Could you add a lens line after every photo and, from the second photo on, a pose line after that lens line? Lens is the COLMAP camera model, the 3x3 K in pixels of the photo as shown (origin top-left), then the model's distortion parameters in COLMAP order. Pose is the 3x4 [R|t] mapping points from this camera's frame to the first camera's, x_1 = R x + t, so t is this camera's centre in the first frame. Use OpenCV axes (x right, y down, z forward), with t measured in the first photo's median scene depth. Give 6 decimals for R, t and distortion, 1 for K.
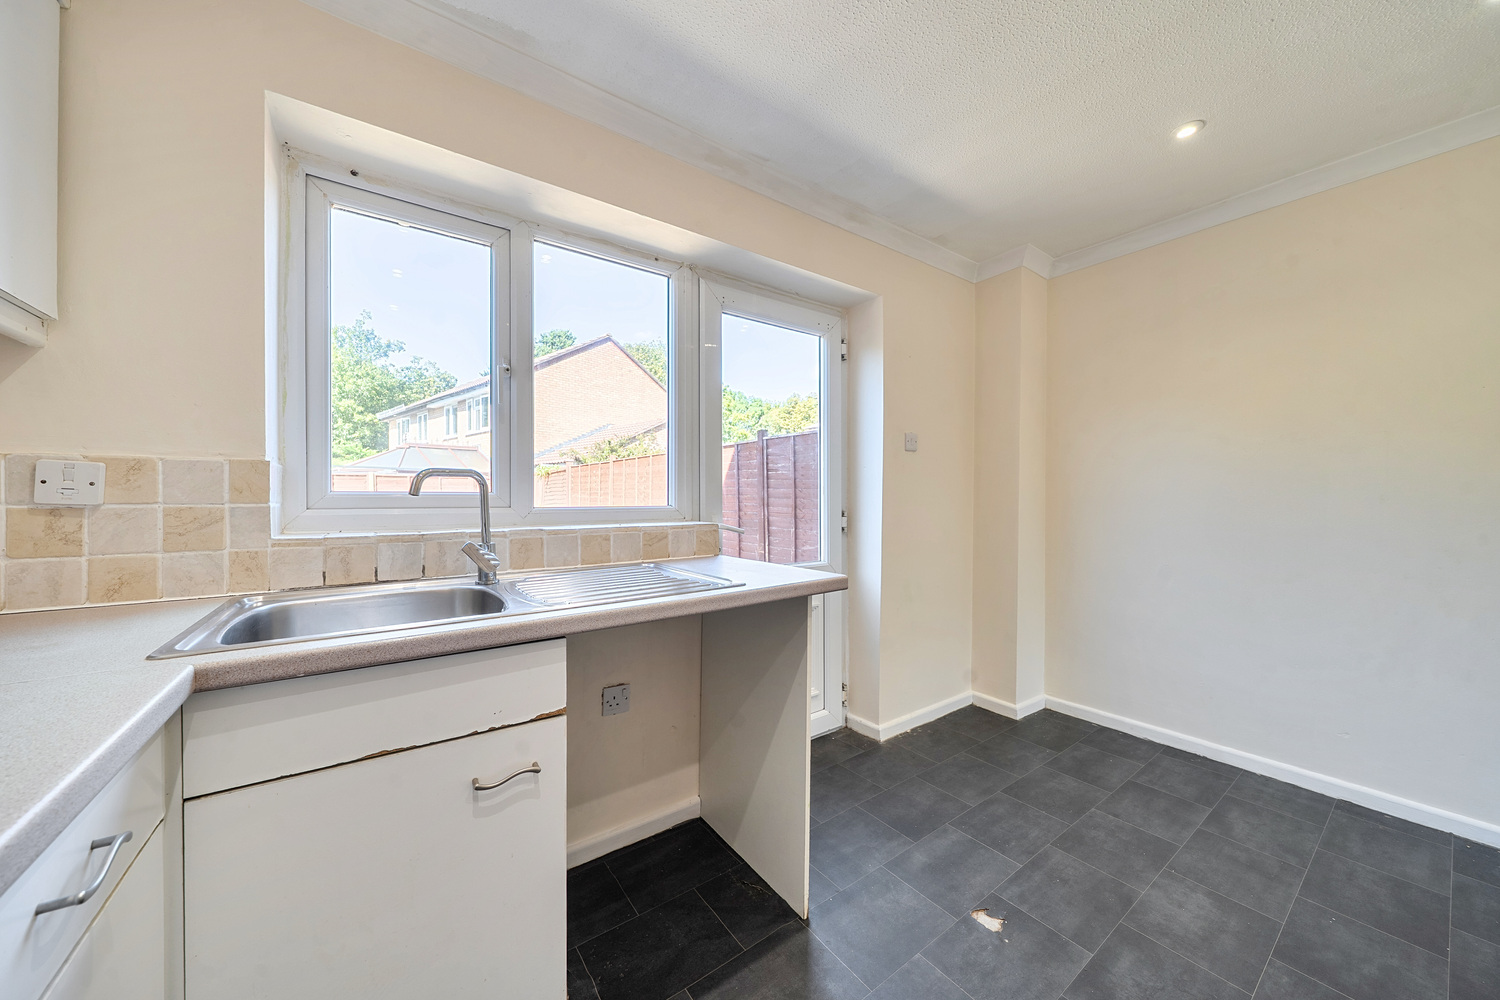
lens RADIAL K [[523.1, 0, 746.8], [0, 523.1, 499.0], [0, 0, 1]] dist [-0.001700, -0.000100]
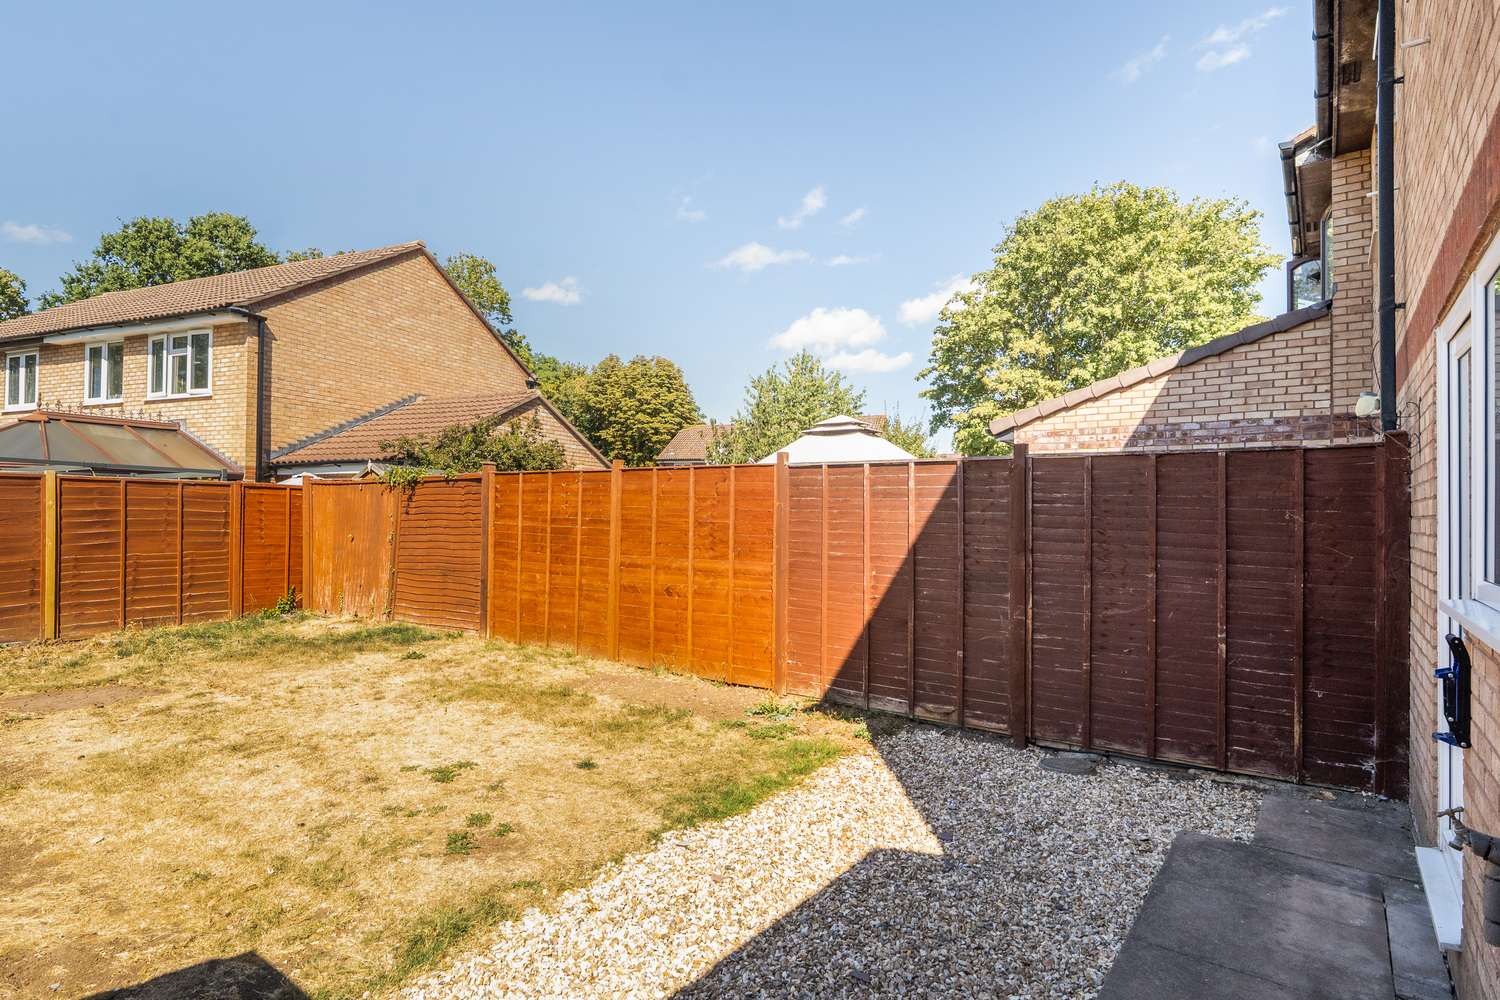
lens RADIAL K [[797.1, 0, 756.7], [0, 797.1, 502.8], [0, 0, 1]] dist [-0.006088, 0.000131]
pose [[0.950392, 0.016857, 0.310599, -0.176357], [-0.011553, 0.999754, -0.018908, -0.007799], [-0.310842, 0.014382, 0.950353, 0.026063]]
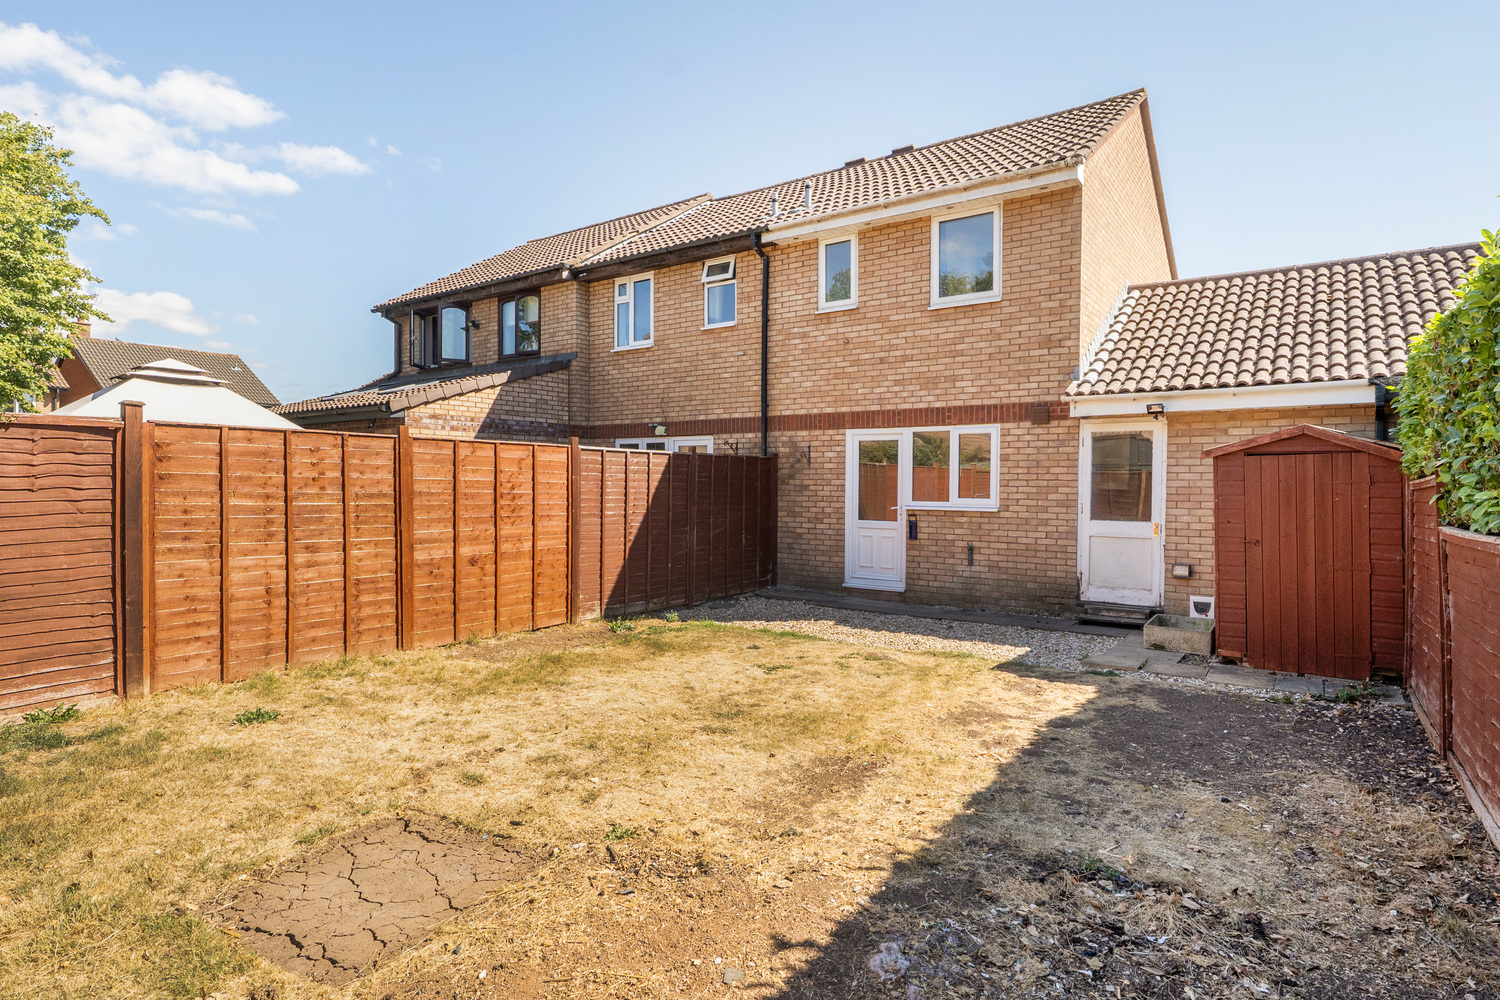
lens RADIAL K [[797.1, 0, 753.1], [0, 797.1, 506.4], [0, 0, 1]] dist [-0.006088, 0.000131]
pose [[-0.335902, -0.028731, 0.941459, -0.524789], [-0.003018, 0.999562, 0.029428, -0.011487], [-0.941892, 0.007043, -0.335842, 0.420651]]
